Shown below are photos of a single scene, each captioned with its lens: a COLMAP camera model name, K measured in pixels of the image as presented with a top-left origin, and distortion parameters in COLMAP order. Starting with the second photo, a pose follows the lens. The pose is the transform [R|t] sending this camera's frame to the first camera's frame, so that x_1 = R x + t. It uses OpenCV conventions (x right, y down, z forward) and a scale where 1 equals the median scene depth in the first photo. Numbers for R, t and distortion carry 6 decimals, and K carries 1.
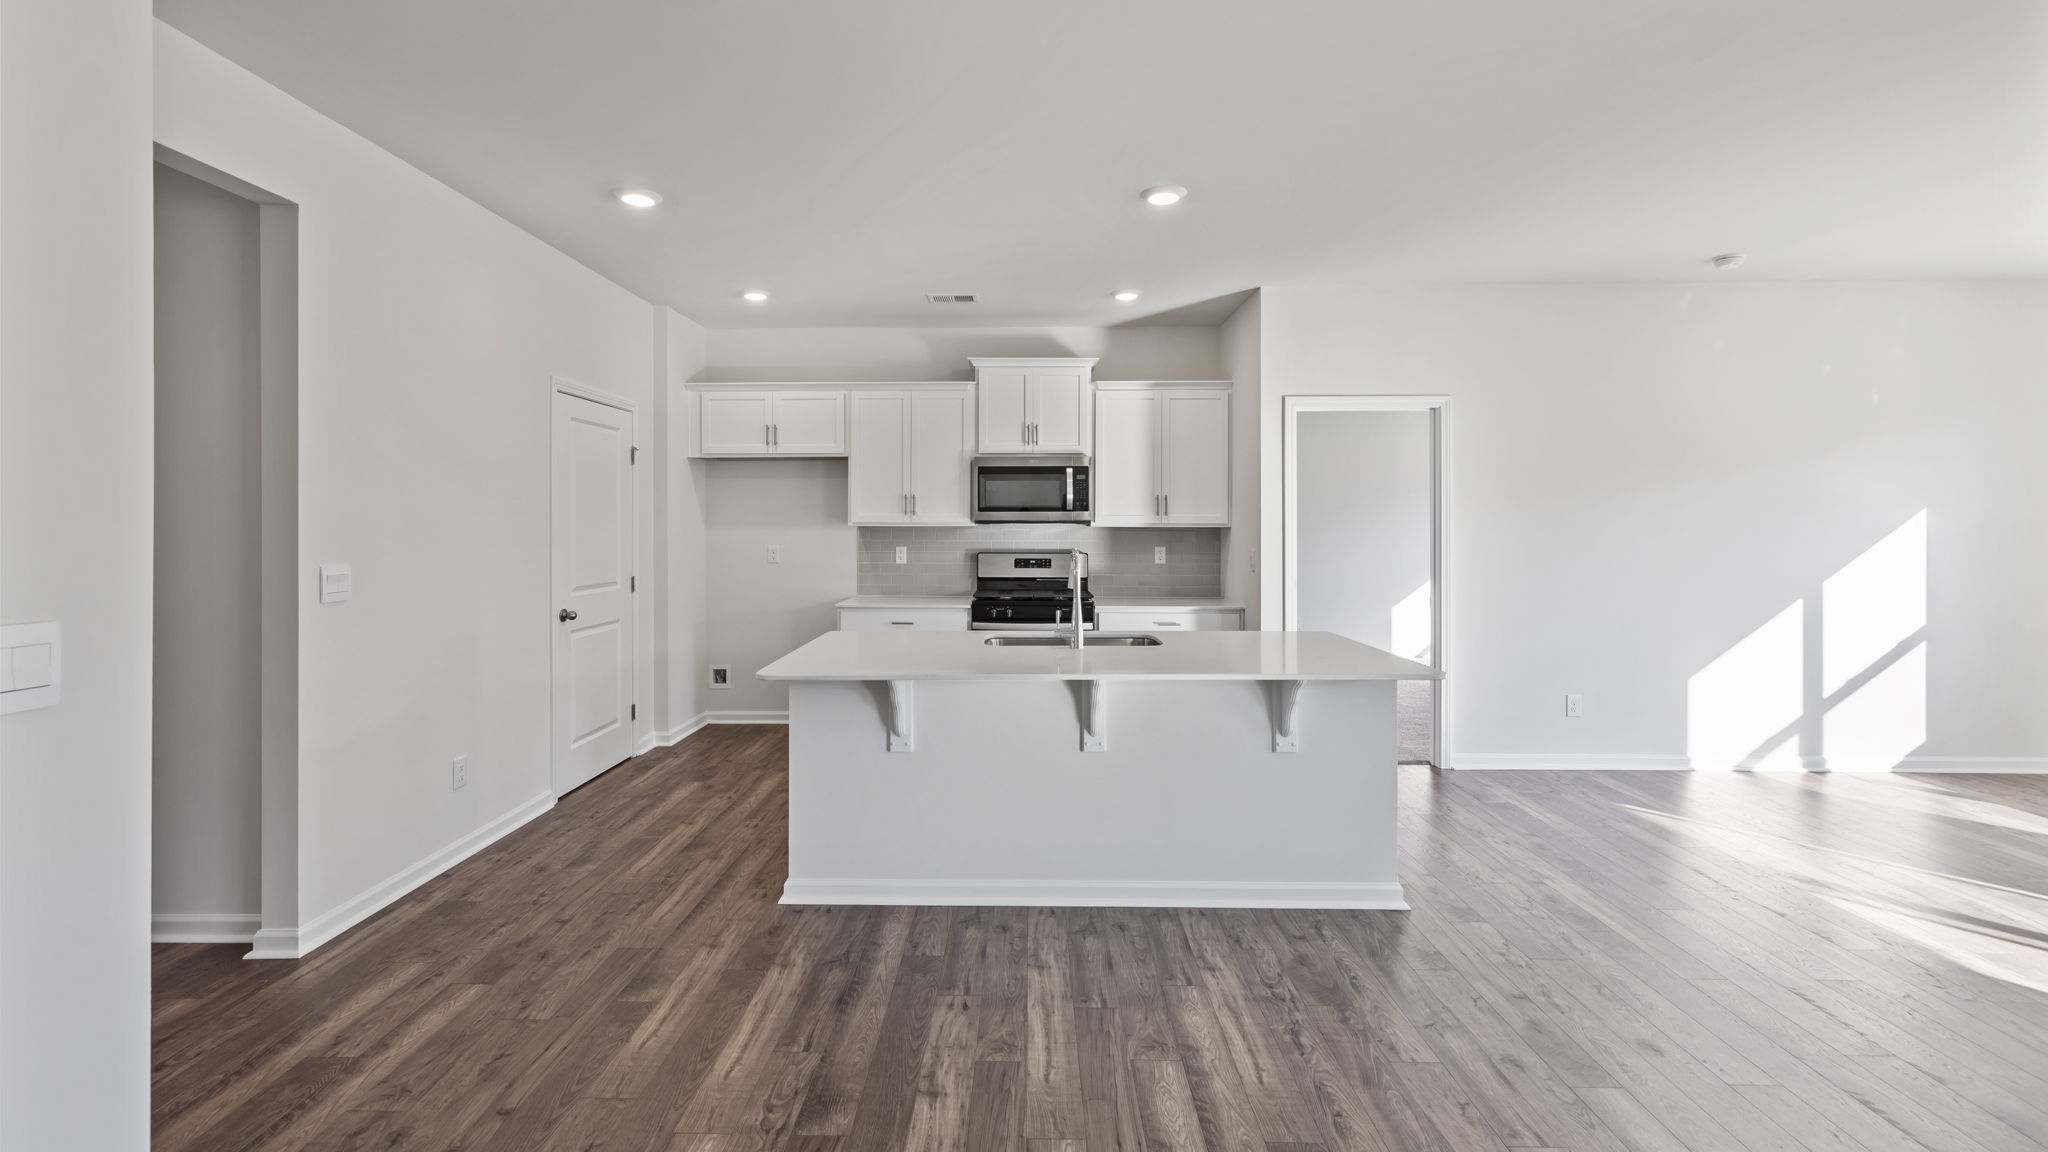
lens RADIAL K [[865.3, 0, 1010.4], [0, 865.3, 522.3], [0, 0, 1]] dist [0.000582, 0.000202]
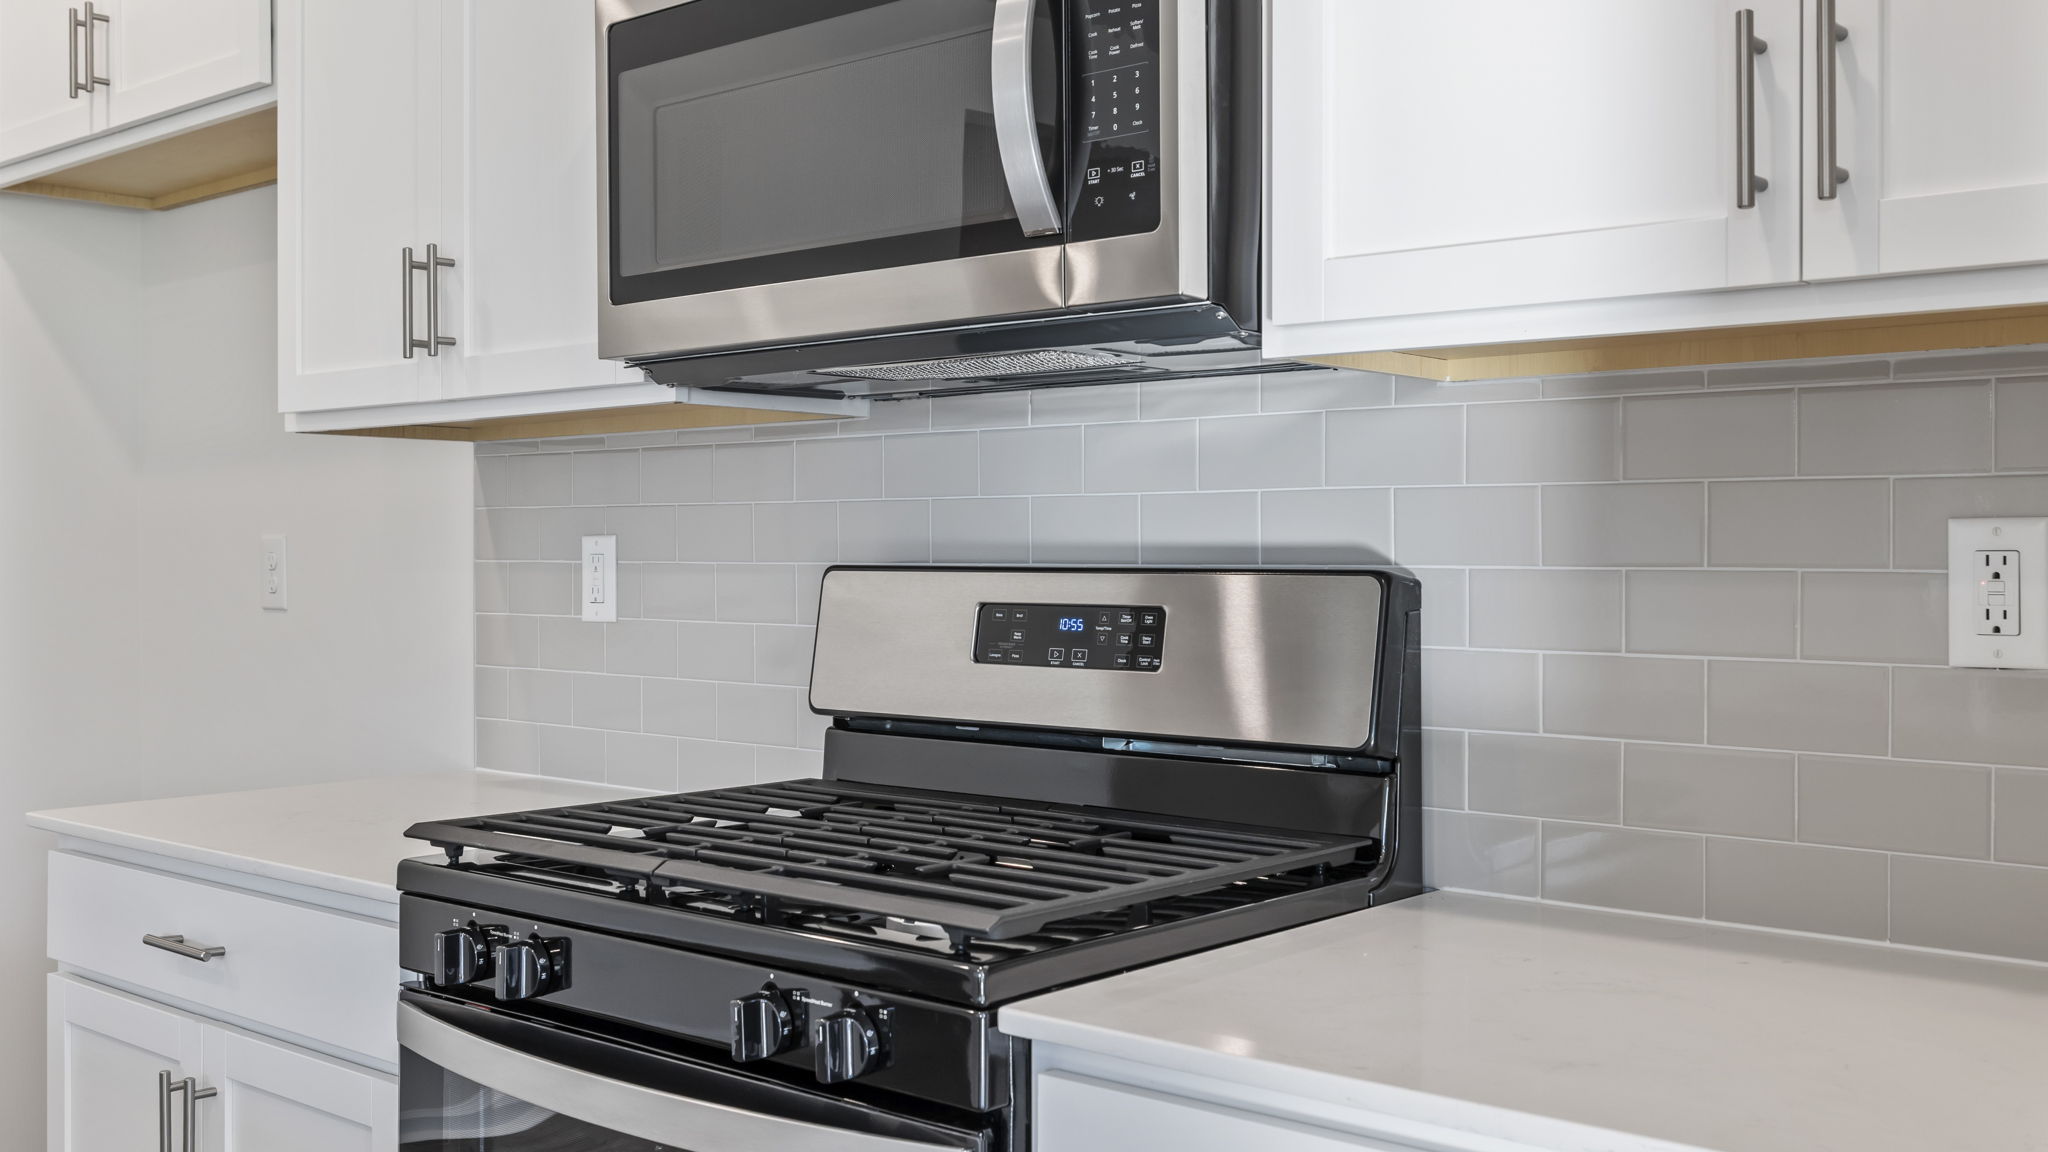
lens RADIAL K [[2001.6, 0, 1013.8], [0, 2001.6, 557.2], [0, 0, 1]] dist [-0.004140, 0.009105]
pose [[0.769900, -0.000953, -0.638164, 0.269980], [0.003486, 0.999990, 0.002713, 0.035412], [0.638155, -0.004314, 0.769896, 0.791005]]
